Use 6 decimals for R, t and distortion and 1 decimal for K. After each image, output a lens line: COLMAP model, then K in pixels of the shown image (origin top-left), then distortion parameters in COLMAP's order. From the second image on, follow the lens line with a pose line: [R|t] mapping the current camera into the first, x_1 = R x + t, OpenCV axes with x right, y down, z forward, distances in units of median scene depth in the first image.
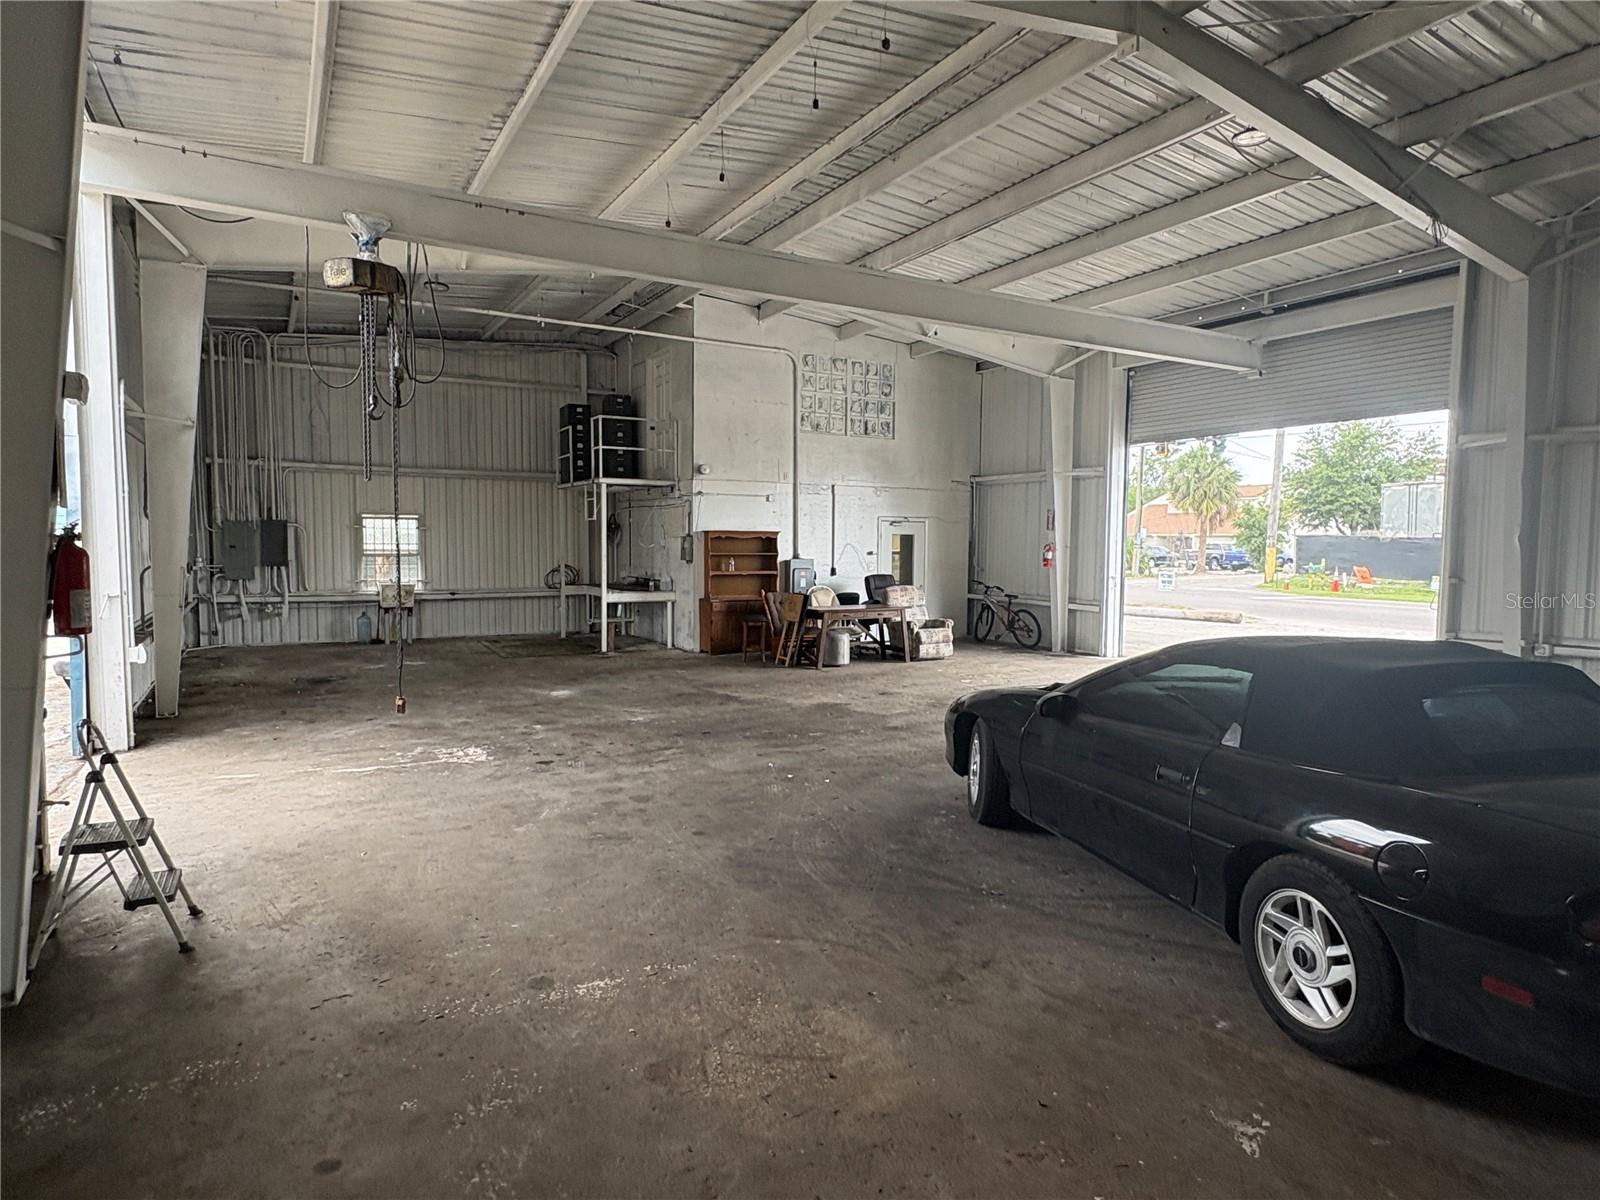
lens RADIAL K [[923.1, 0, 793.7], [0, 923.1, 604.3], [0, 0, 1]] dist [0.002091, 0.001576]
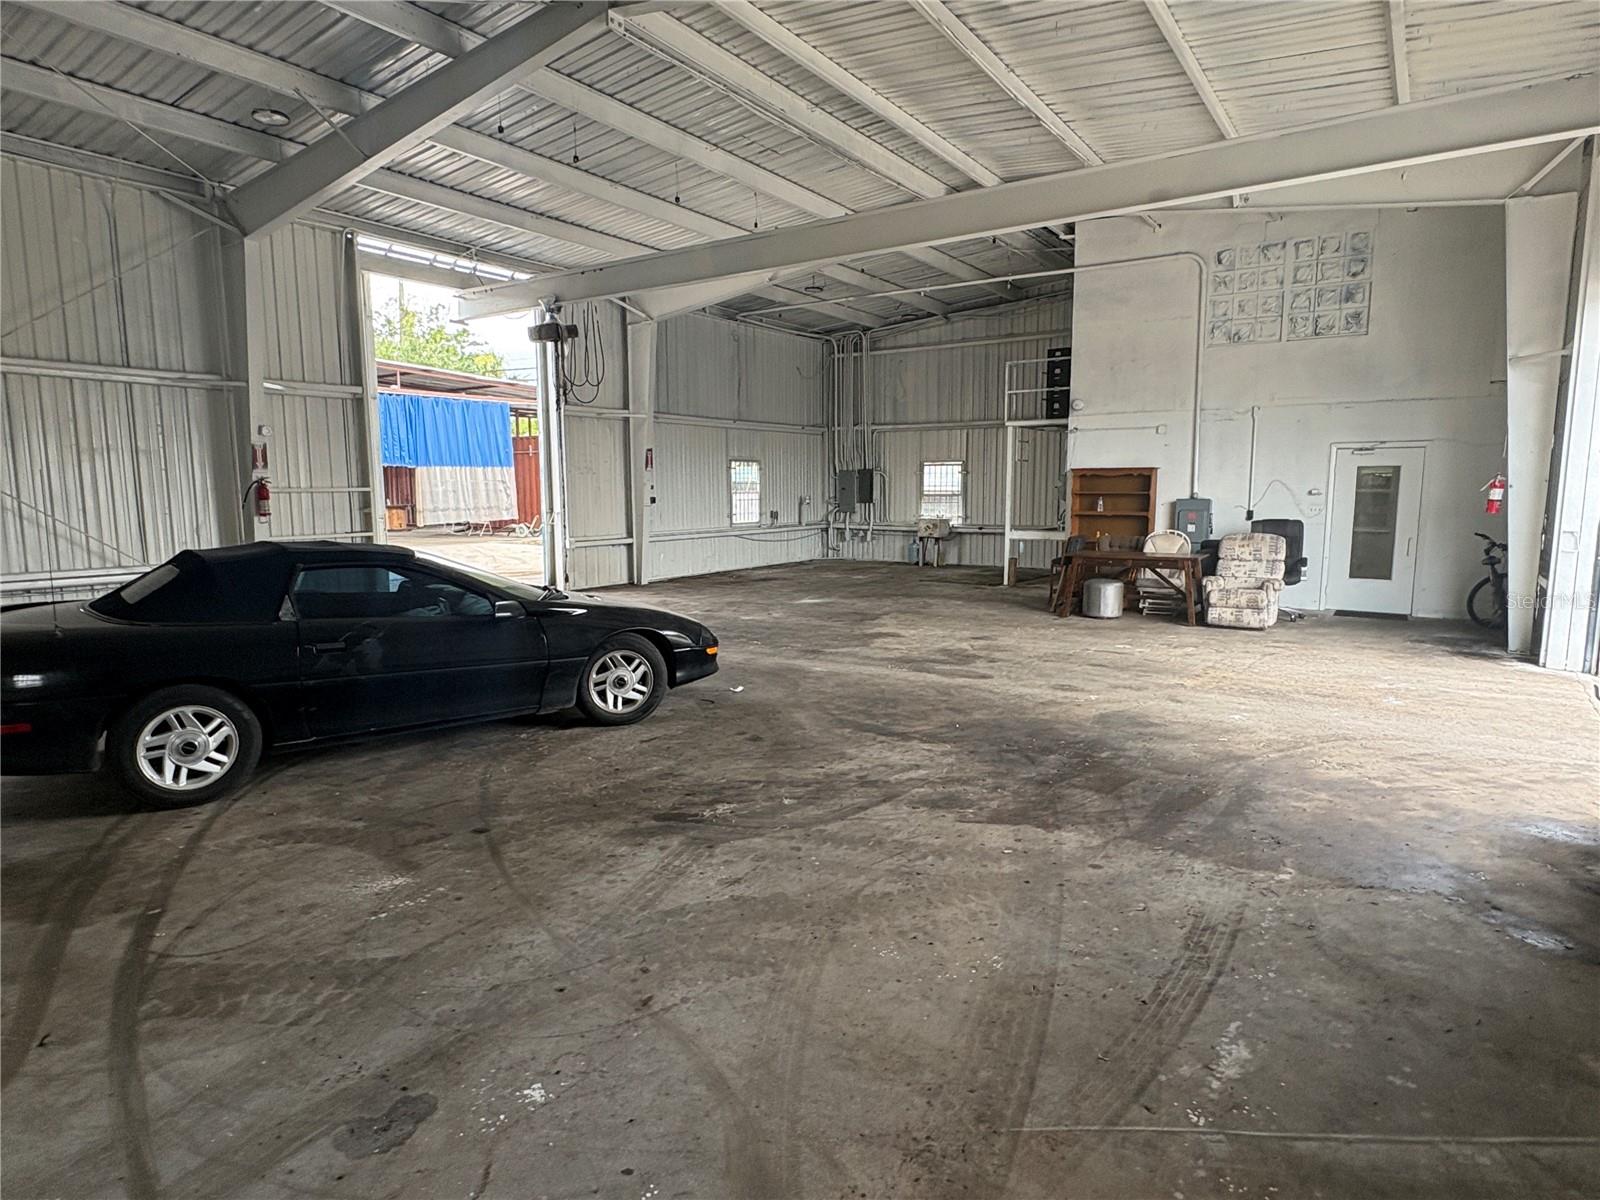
lens RADIAL K [[923.1, 0, 791.1], [0, 923.1, 604.9], [0, 0, 1]] dist [0.002091, 0.001576]
pose [[0.436650, 0.106274, -0.893332, 0.616502], [-0.052816, 0.994314, 0.092471, -0.011028], [0.898080, 0.006805, 0.439780, 0.289879]]
